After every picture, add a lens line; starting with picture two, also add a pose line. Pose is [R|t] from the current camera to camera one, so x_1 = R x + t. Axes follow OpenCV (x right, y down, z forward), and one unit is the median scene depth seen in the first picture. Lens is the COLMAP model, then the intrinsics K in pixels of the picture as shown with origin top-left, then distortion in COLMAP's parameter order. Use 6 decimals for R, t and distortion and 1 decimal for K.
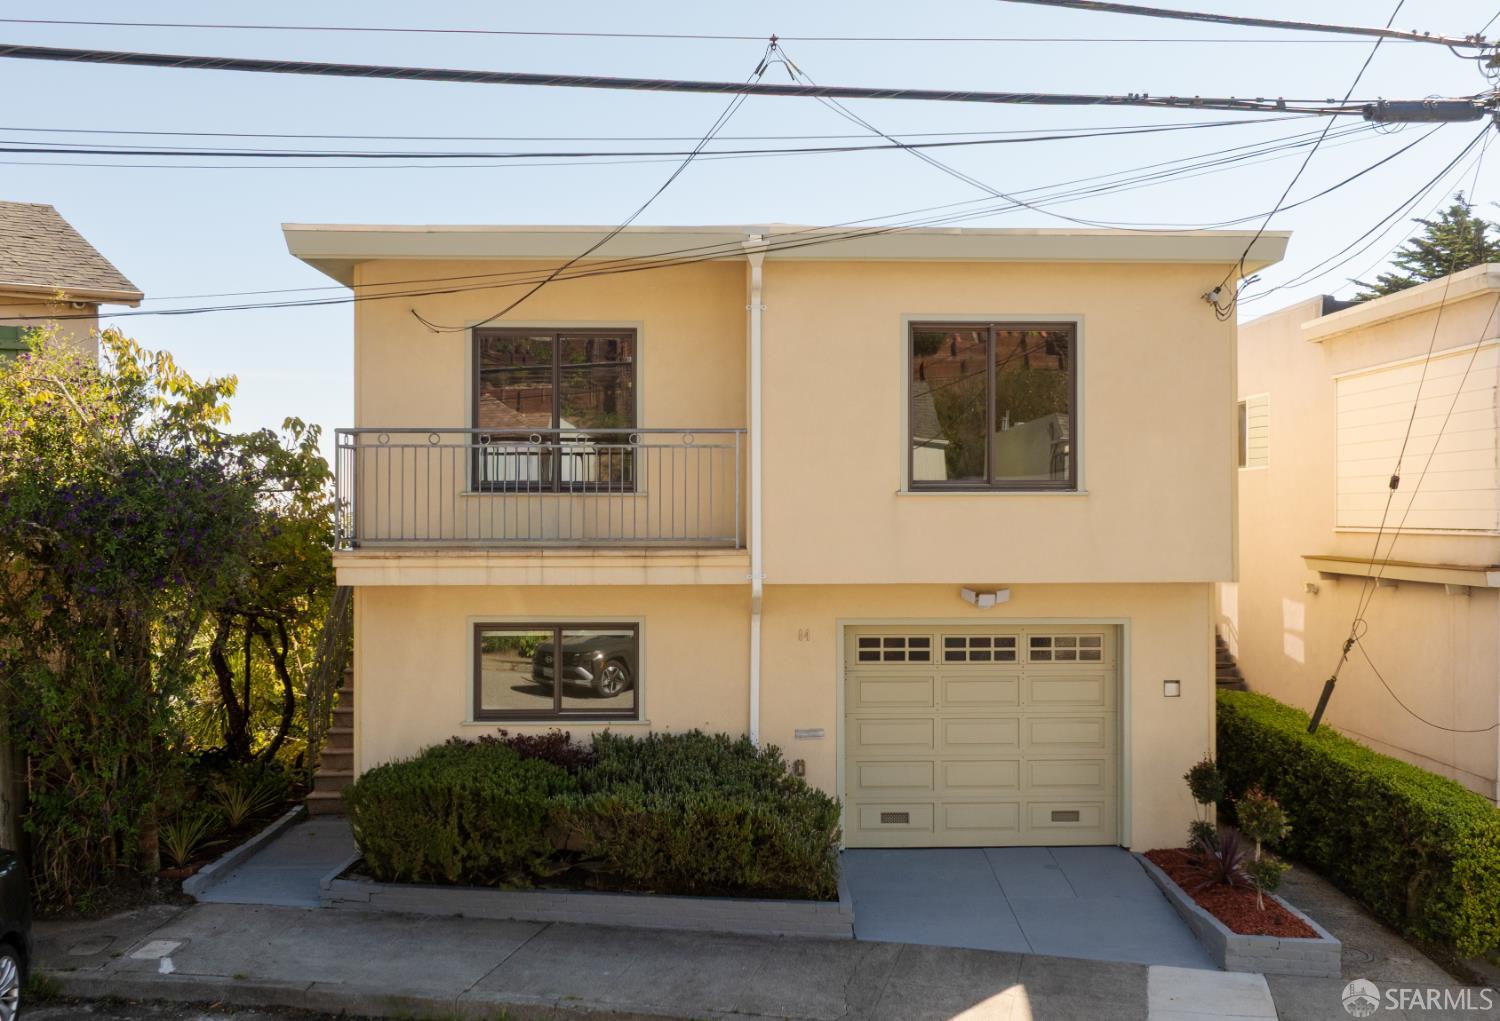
lens RADIAL K [[1298.1, 0, 750.0], [0, 1298.1, 510.5], [0, 0, 1]] dist [0.003836, 0.003262]
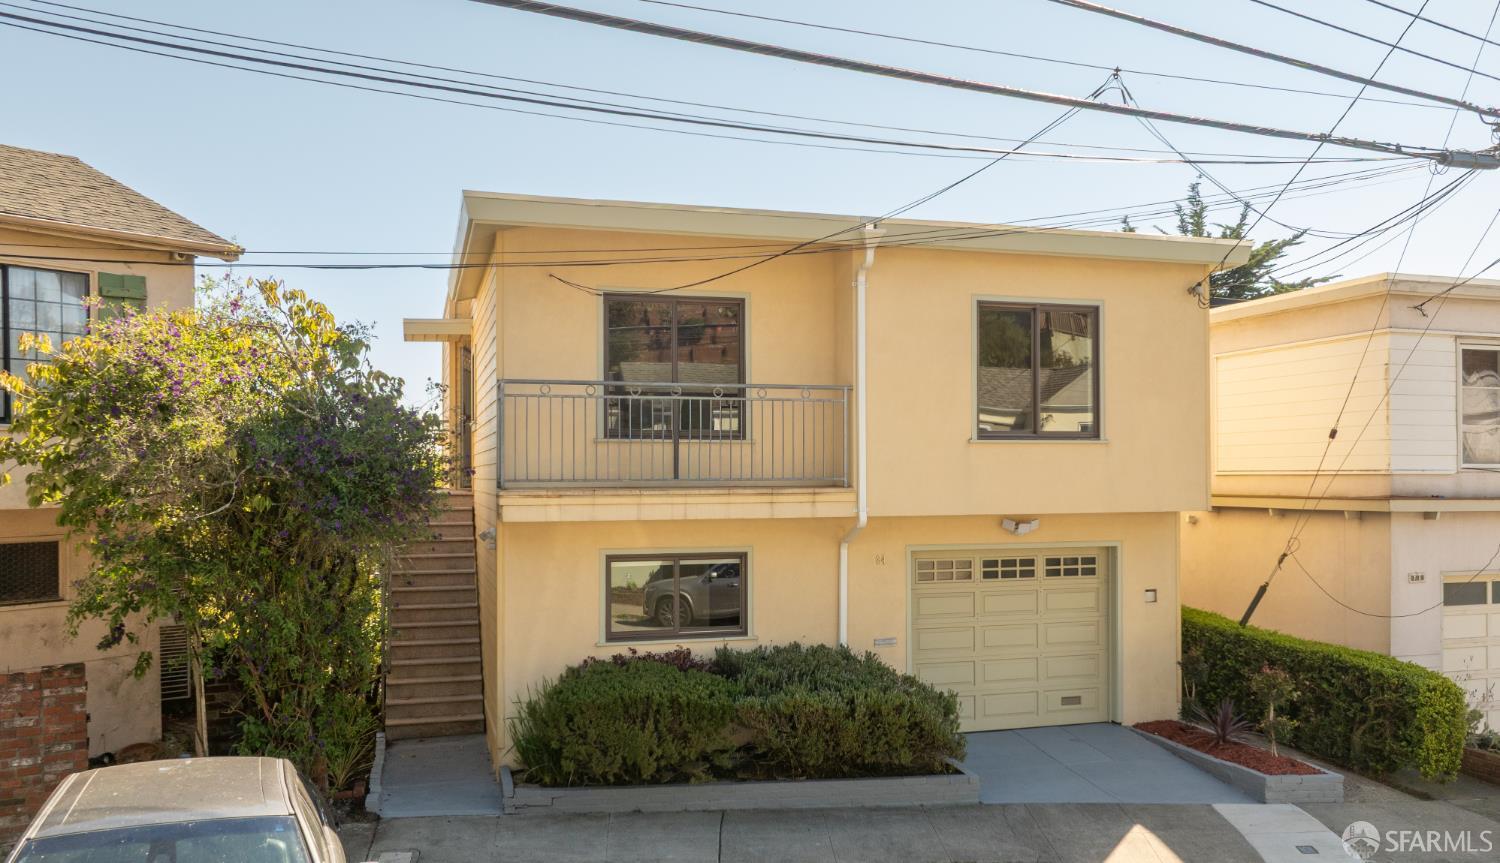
lens RADIAL K [[1153.1, 0, 749.7], [0, 1153.1, 469.4], [0, 0, 1]] dist [0.006647, 0.000378]
pose [[0.967661, -0.000775, 0.252252, -0.360088], [0.001479, 0.999996, -0.002604, 0.016027], [-0.252249, 0.002893, 0.967658, 0.002105]]
